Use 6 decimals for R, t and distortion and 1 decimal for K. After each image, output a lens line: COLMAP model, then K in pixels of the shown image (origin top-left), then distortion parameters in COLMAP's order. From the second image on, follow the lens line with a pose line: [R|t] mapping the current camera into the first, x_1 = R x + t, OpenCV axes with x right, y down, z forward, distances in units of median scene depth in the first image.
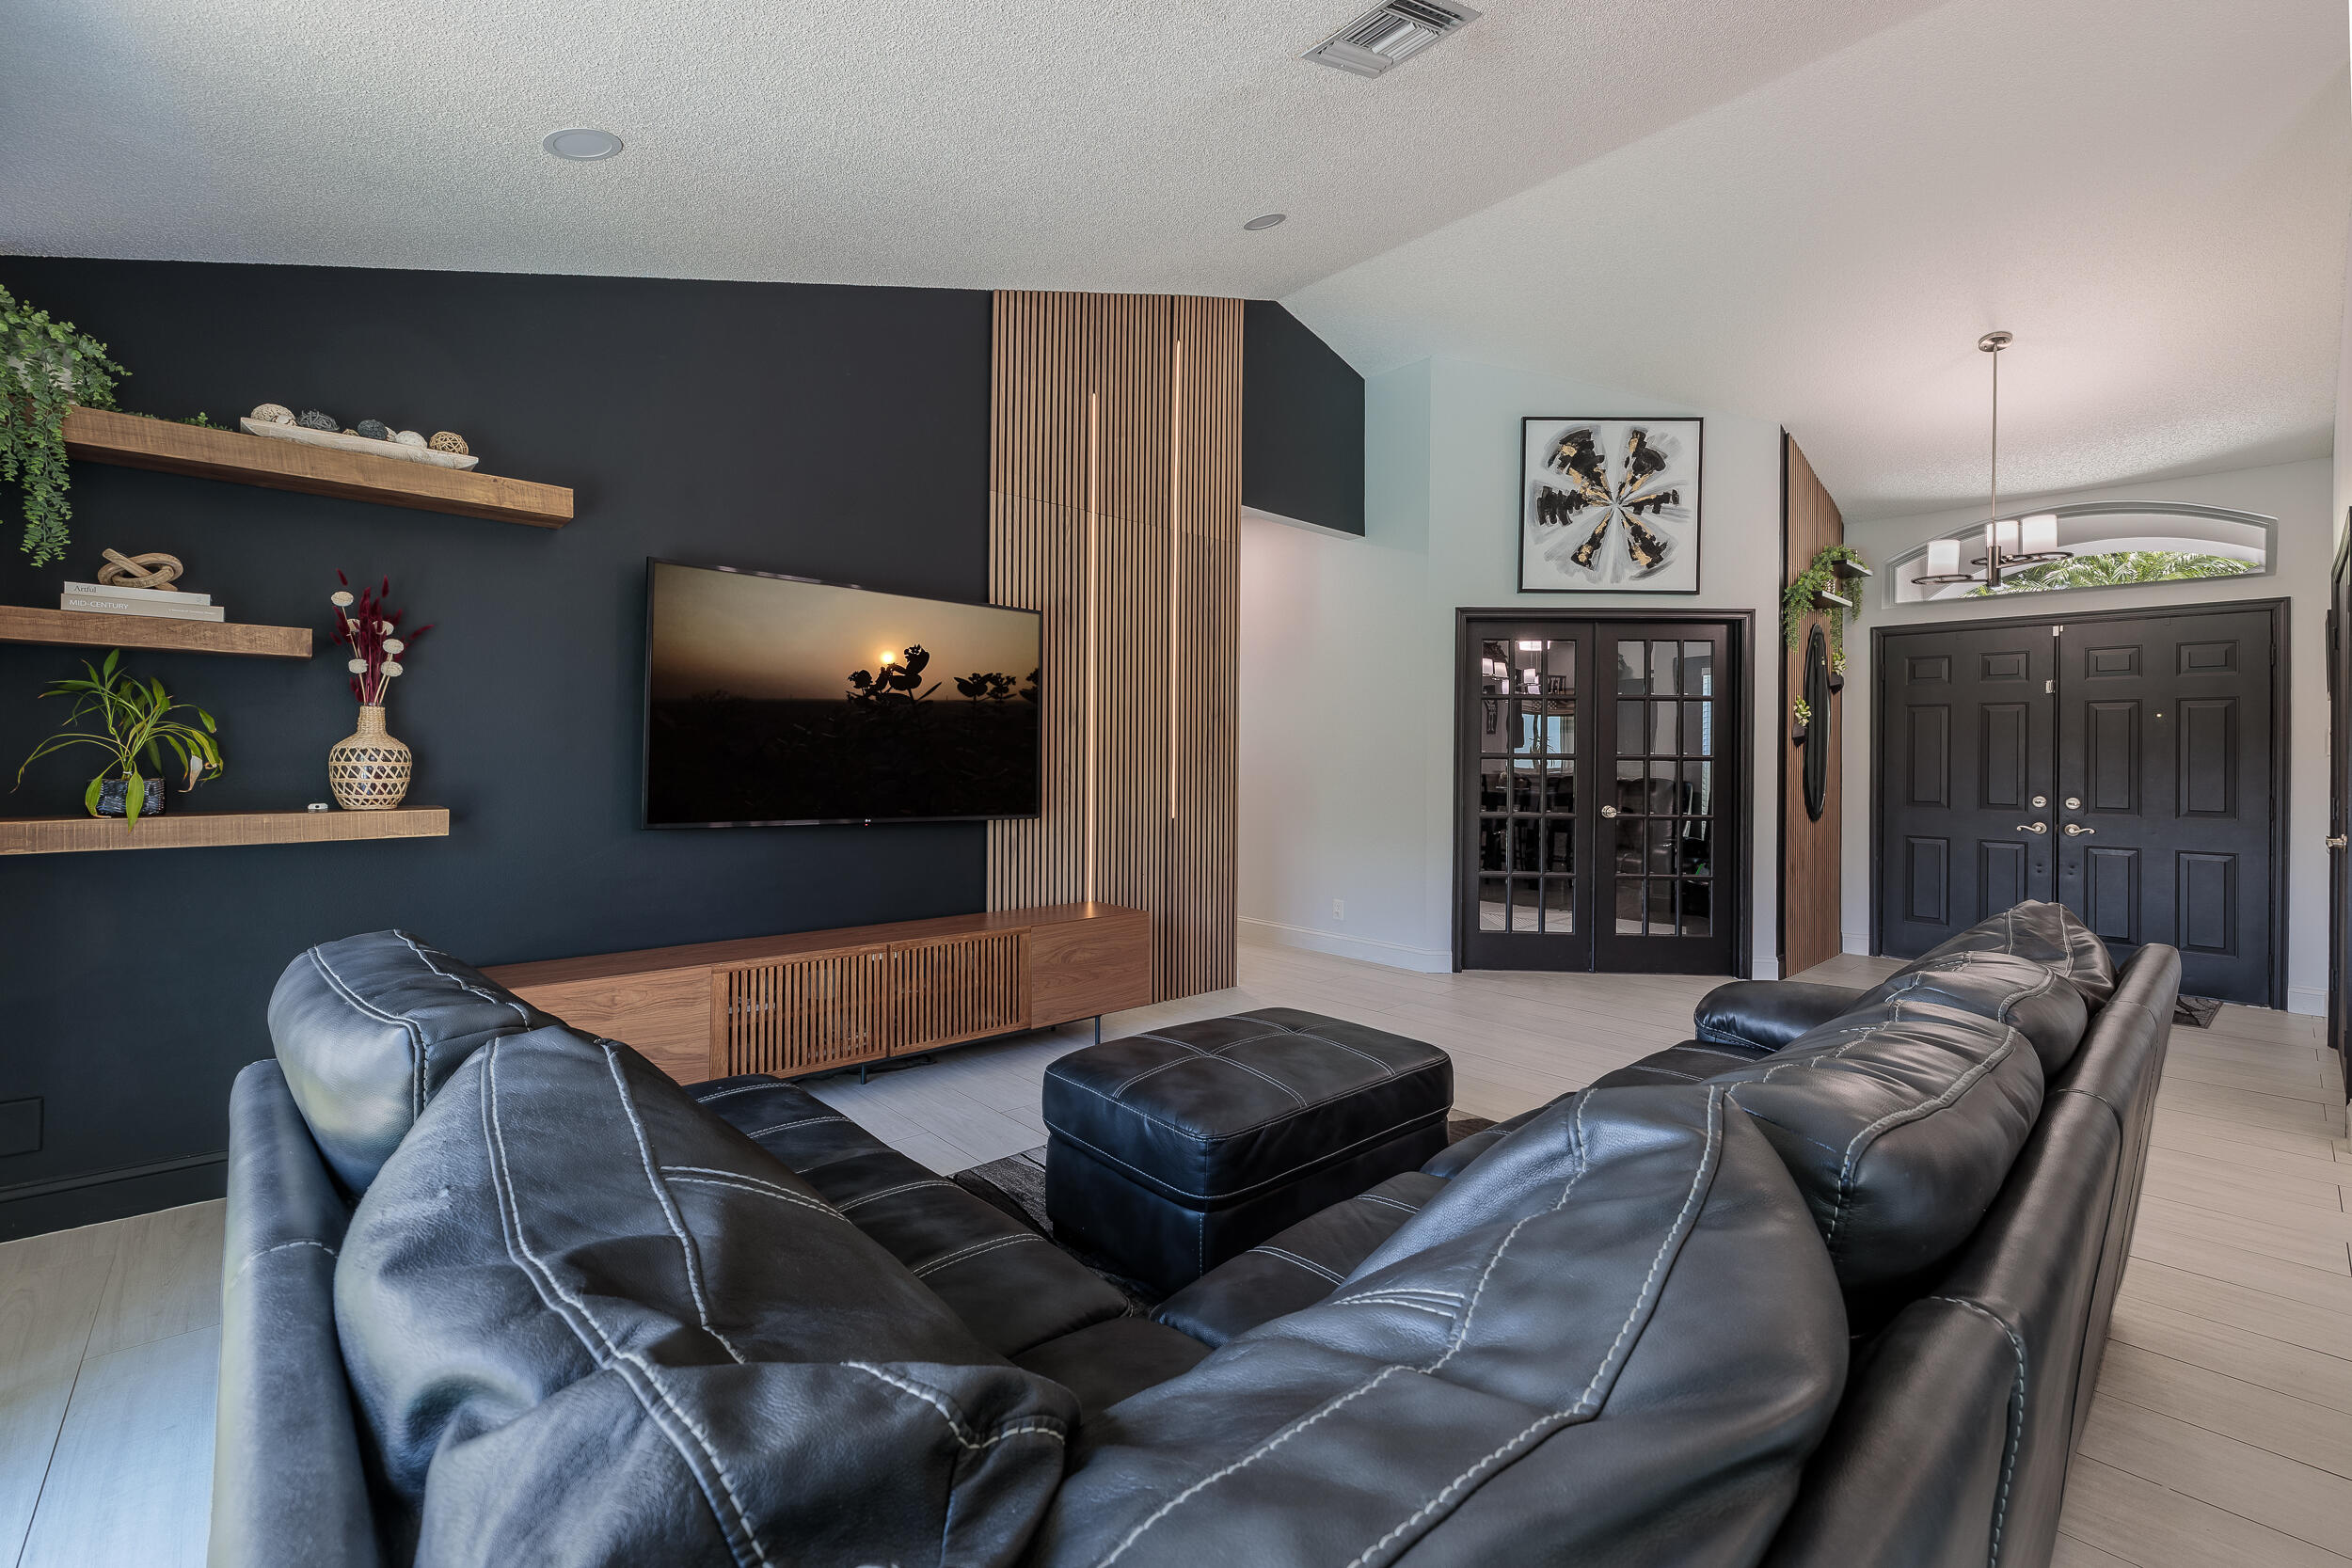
lens RADIAL K [[988.4, 0, 1244.2], [0, 988.4, 755.1], [0, 0, 1]] dist [-0.004304, 0.000869]
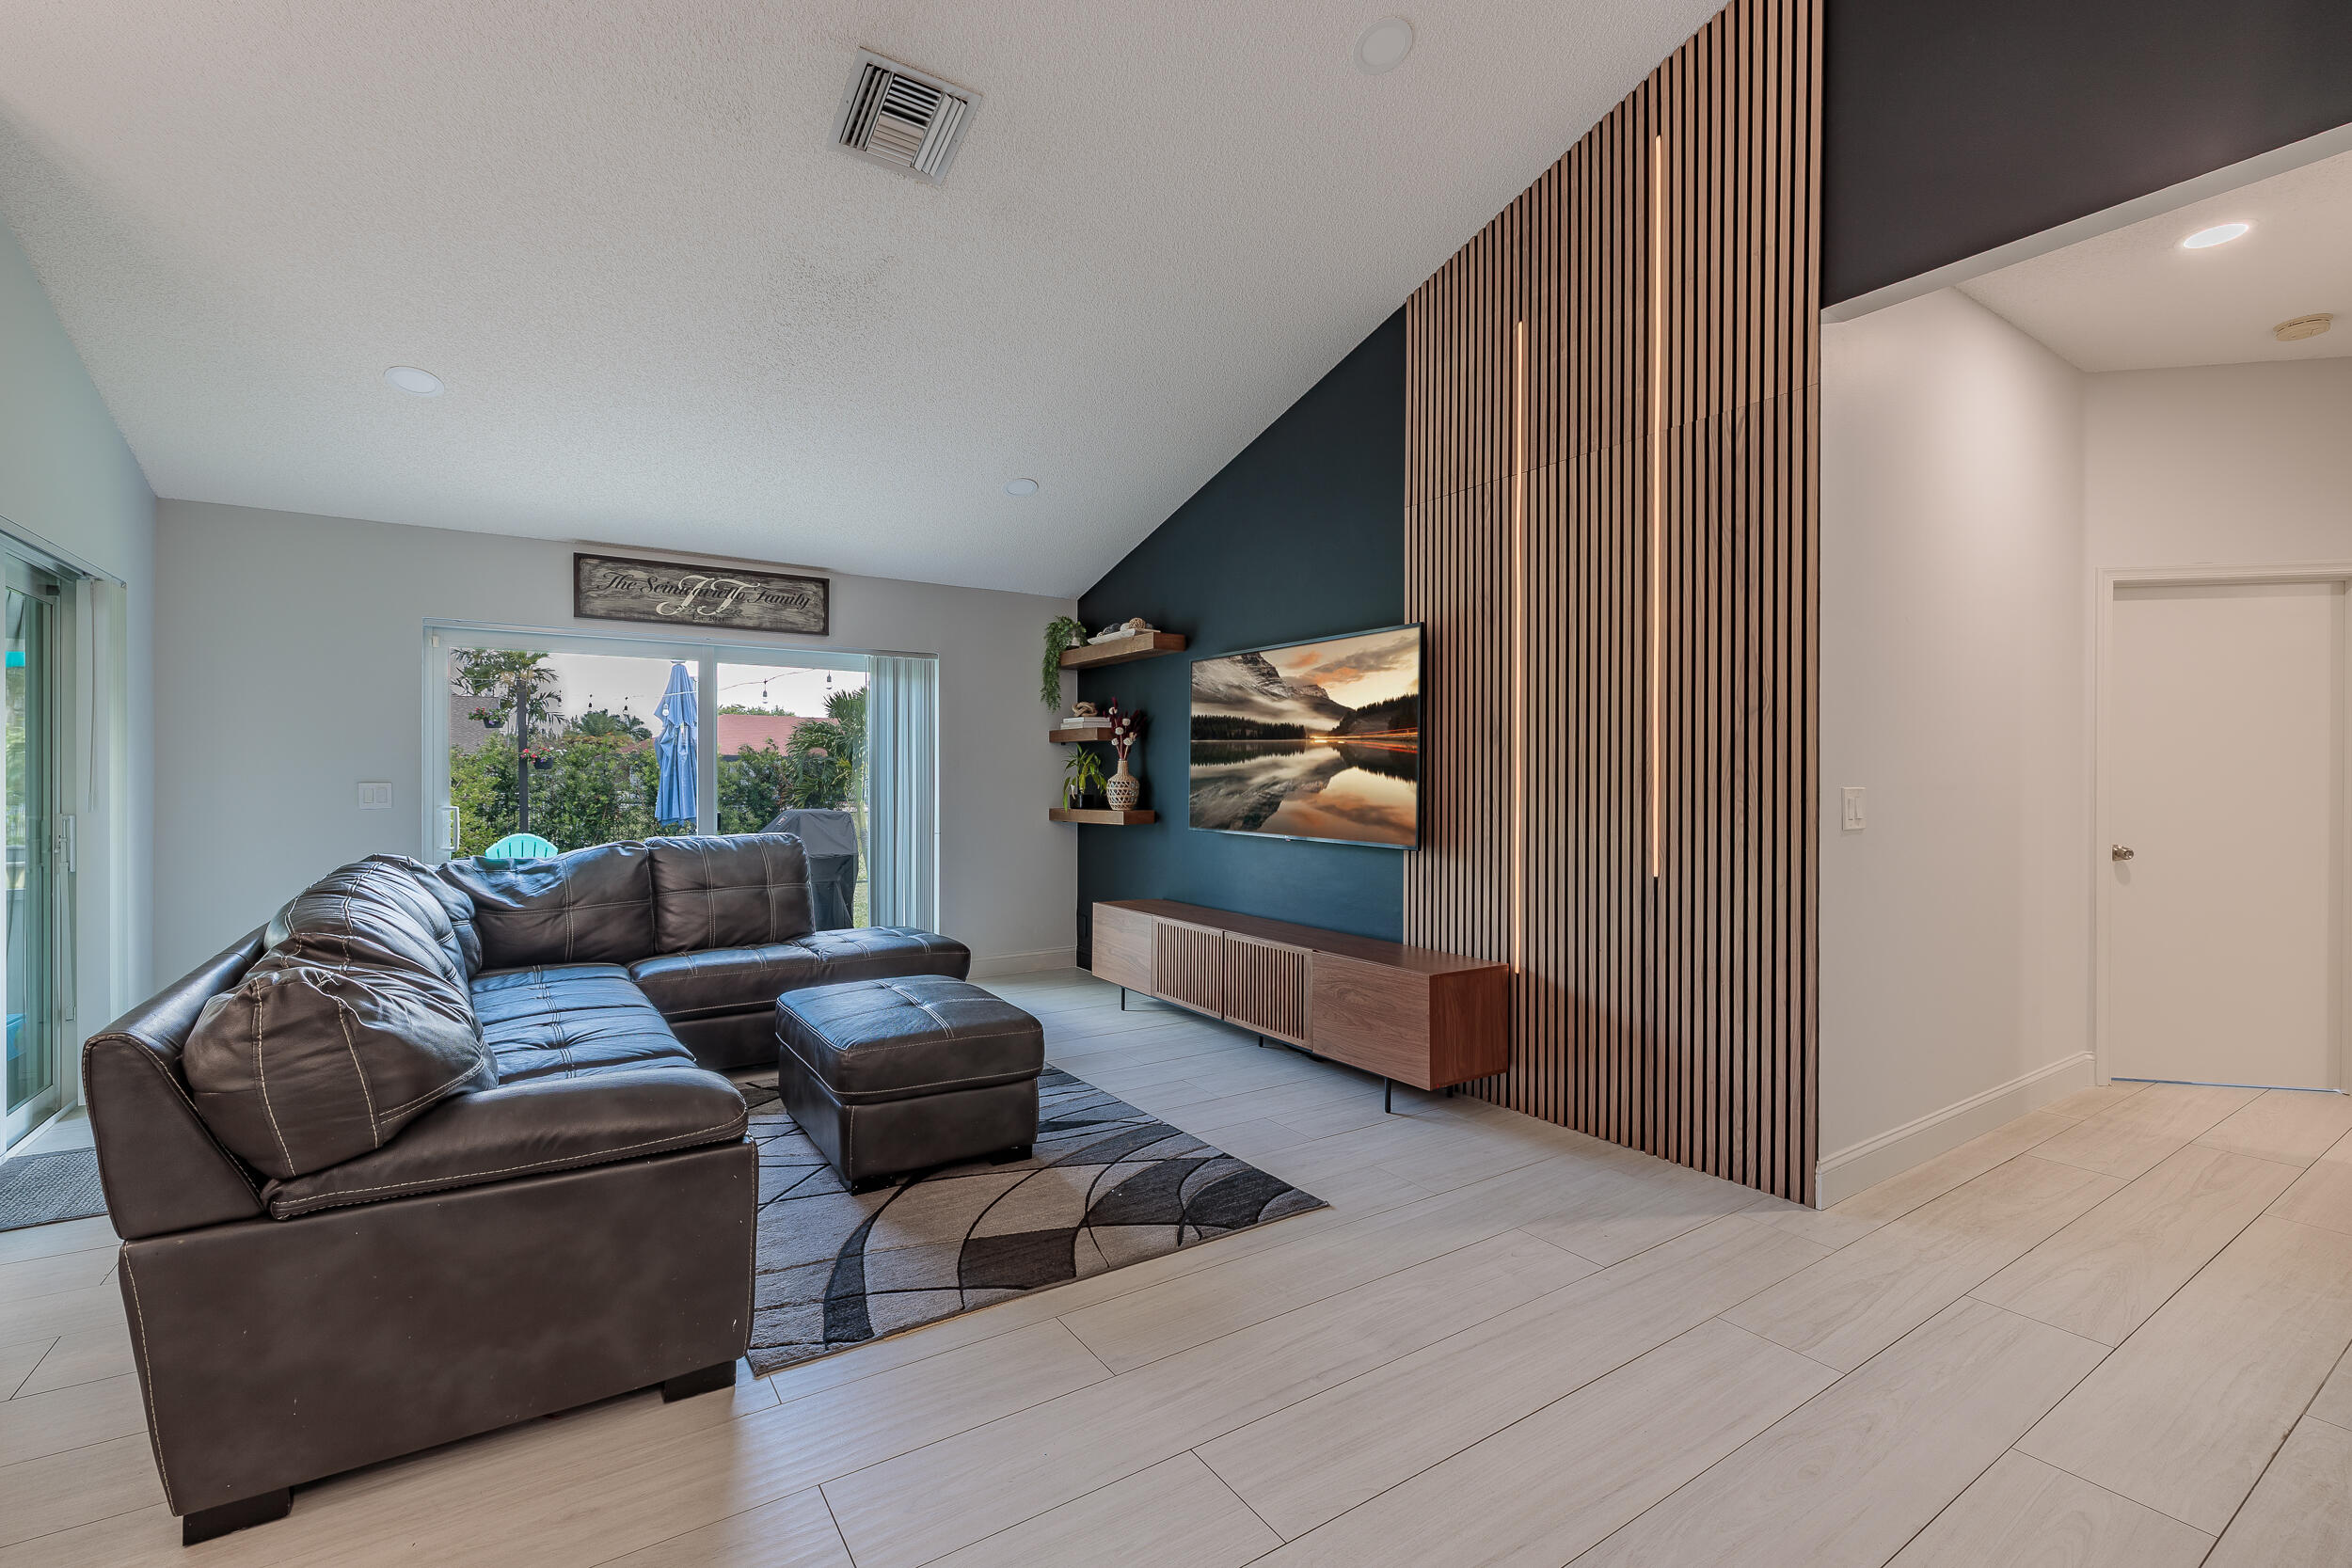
lens RADIAL K [[988.4, 0, 1120.5], [0, 988.4, 779.6], [0, 0, 1]] dist [-0.004304, 0.000869]
pose [[-0.207907, -0.012618, -0.978067, 0.562920], [-0.002507, 0.999920, -0.012367, 0.008007], [0.978145, -0.000120, -0.207923, 0.701009]]
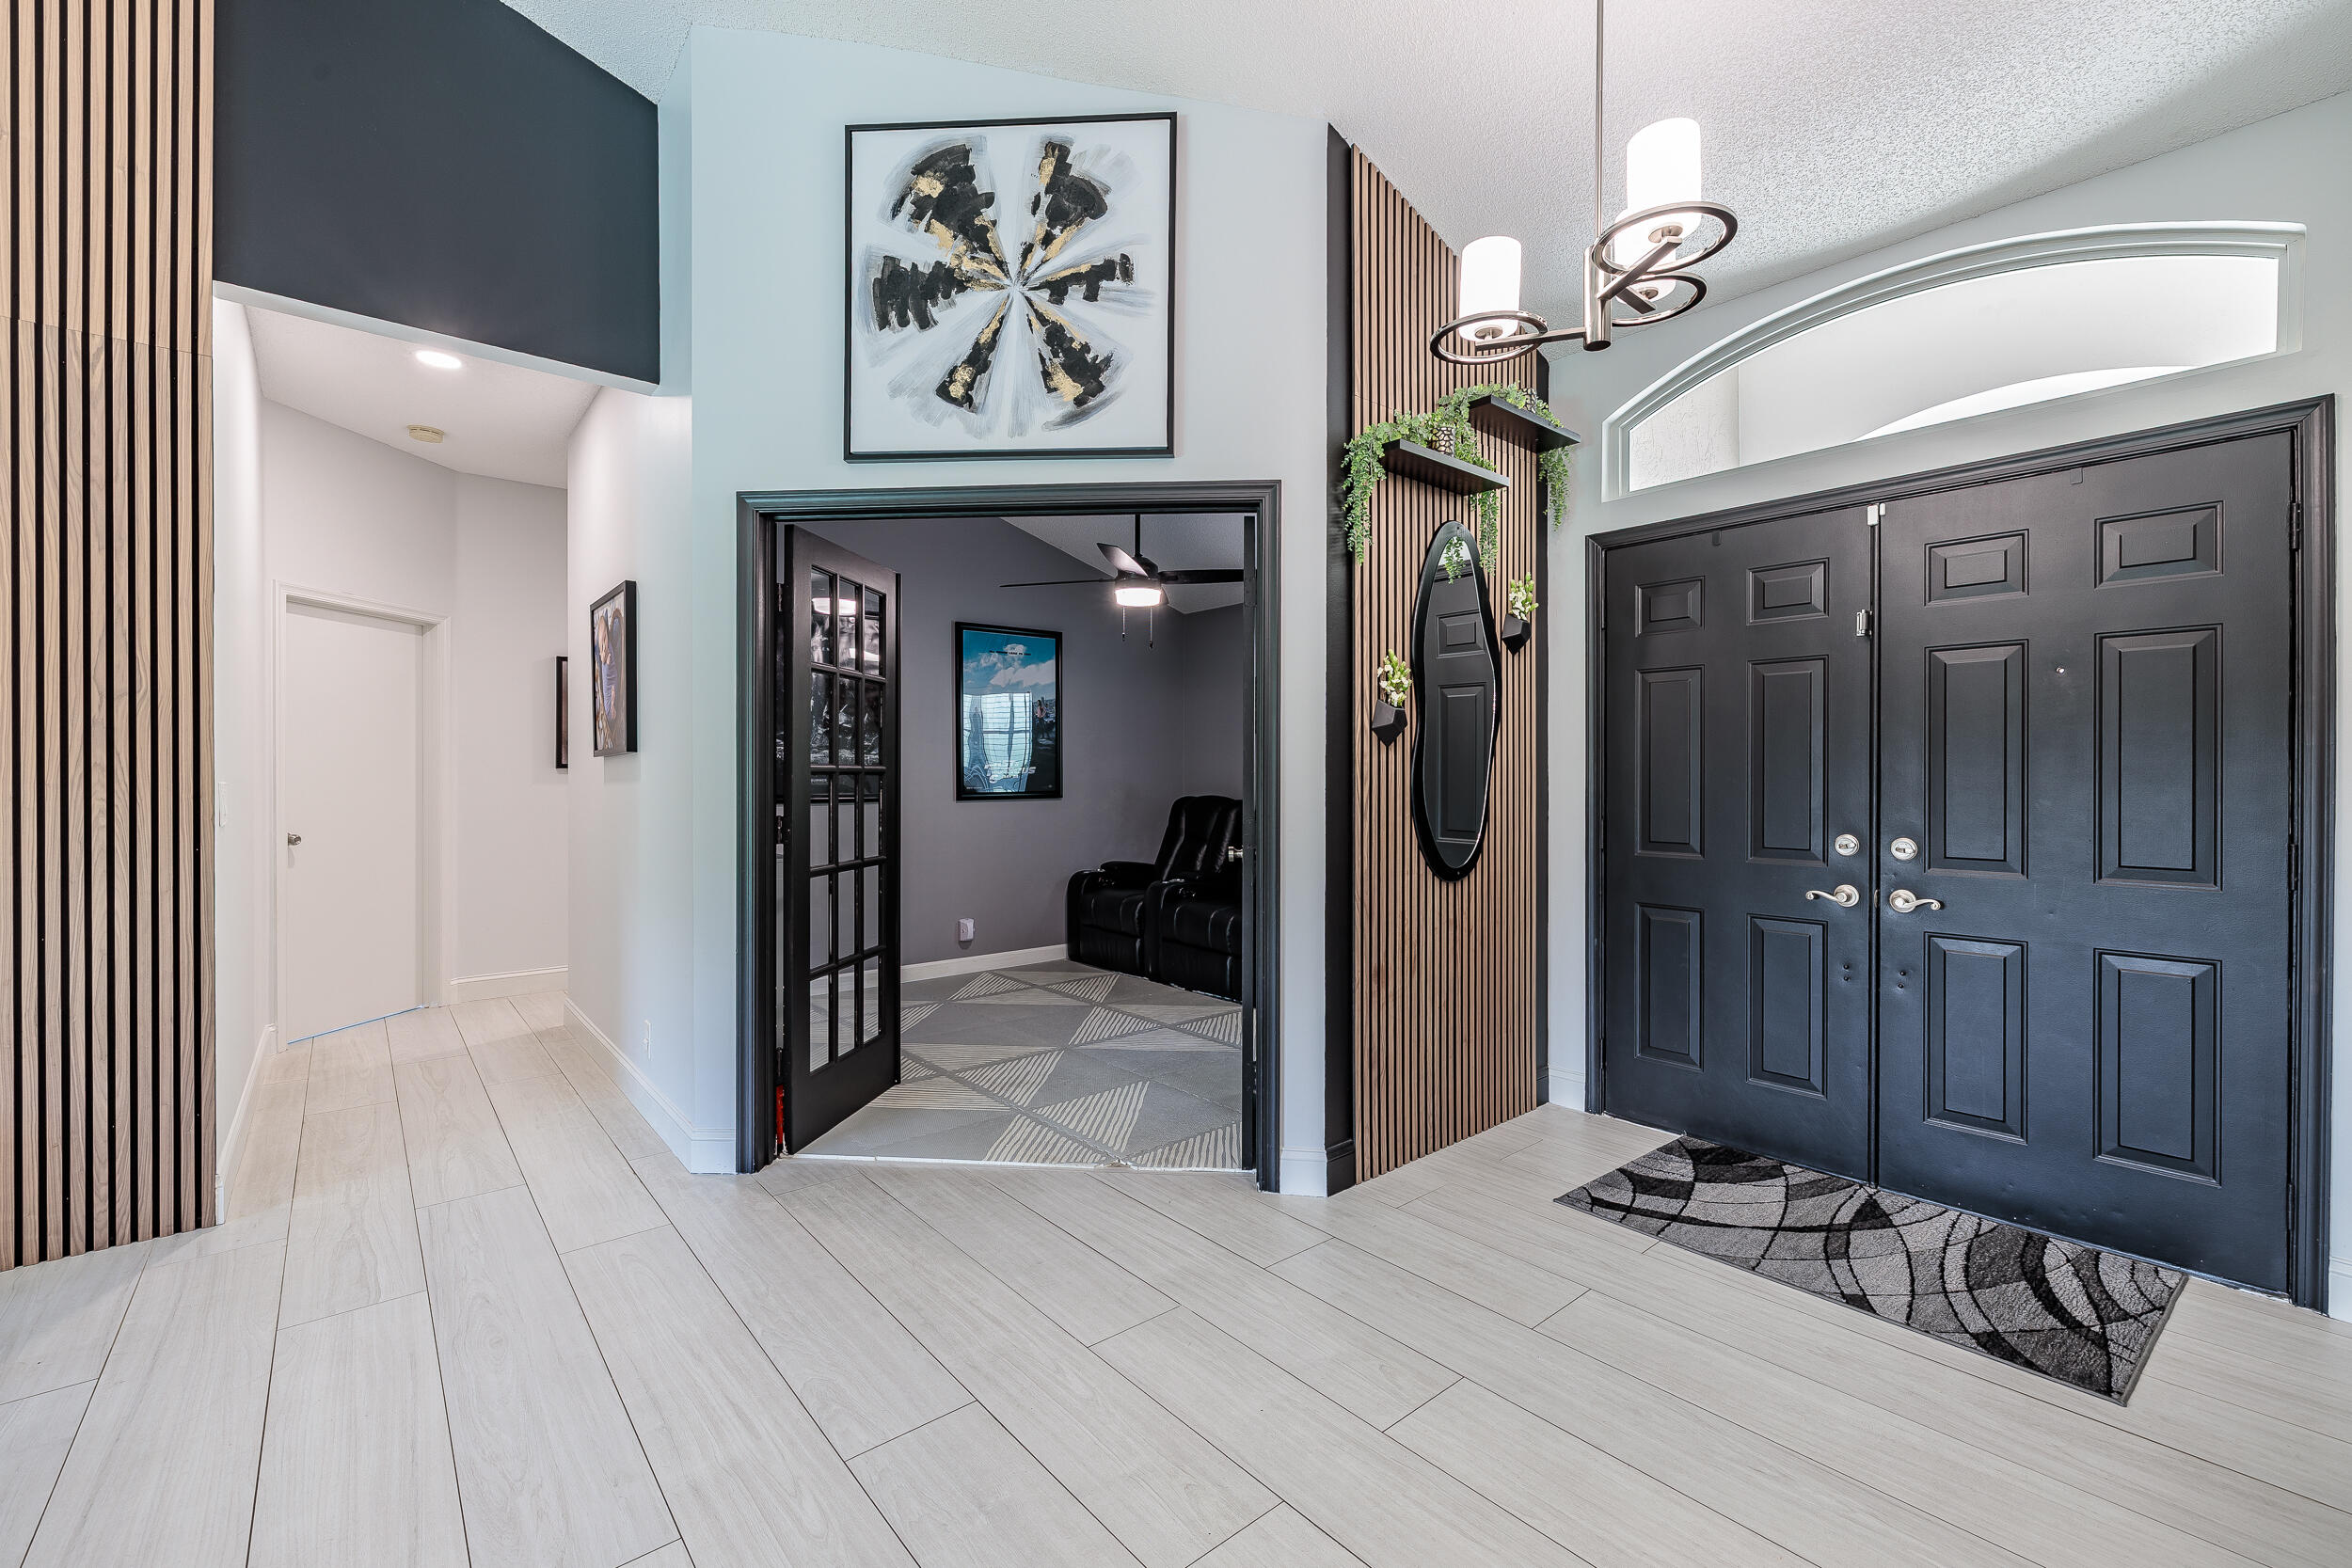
lens RADIAL K [[988.4, 0, 1256.1], [0, 988.4, 783.0], [0, 0, 1]] dist [-0.004304, 0.000869]
pose [[0.999724, -0.010729, -0.020901, 0.511865], [0.010893, 0.999911, 0.007761, 0.007088], [0.020816, -0.007987, 0.999751, 0.477438]]
